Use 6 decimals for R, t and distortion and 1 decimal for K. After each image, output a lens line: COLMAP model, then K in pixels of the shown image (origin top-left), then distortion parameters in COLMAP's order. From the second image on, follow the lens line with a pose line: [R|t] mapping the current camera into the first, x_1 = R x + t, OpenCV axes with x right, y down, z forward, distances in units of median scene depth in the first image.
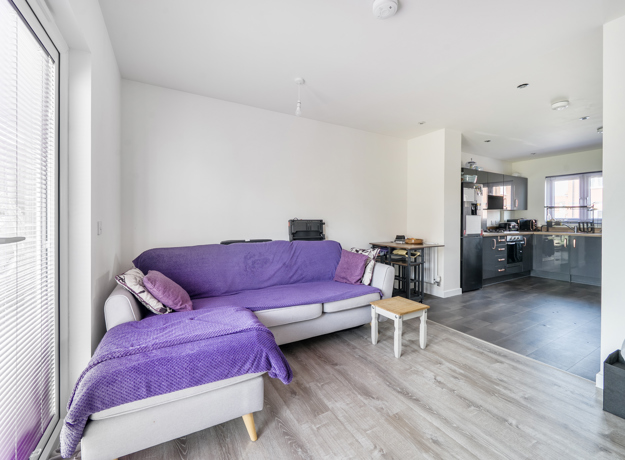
lens RADIAL K [[254.0, 0, 312.3], [0, 254.0, 221.2], [0, 0, 1]] dist [0.000149, 0.000030]
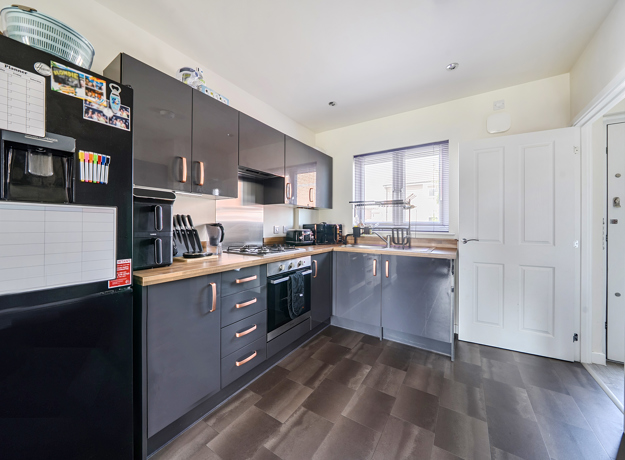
lens RADIAL K [[246.1, 0, 326.3], [0, 246.1, 223.6], [0, 0, 1]] dist [-0.000208, -0.000019]
pose [[0.860260, -0.006838, 0.509810, 0.619641], [0.010497, 0.999936, -0.004301, -0.006473], [-0.509748, 0.009052, 0.860276, 0.579941]]
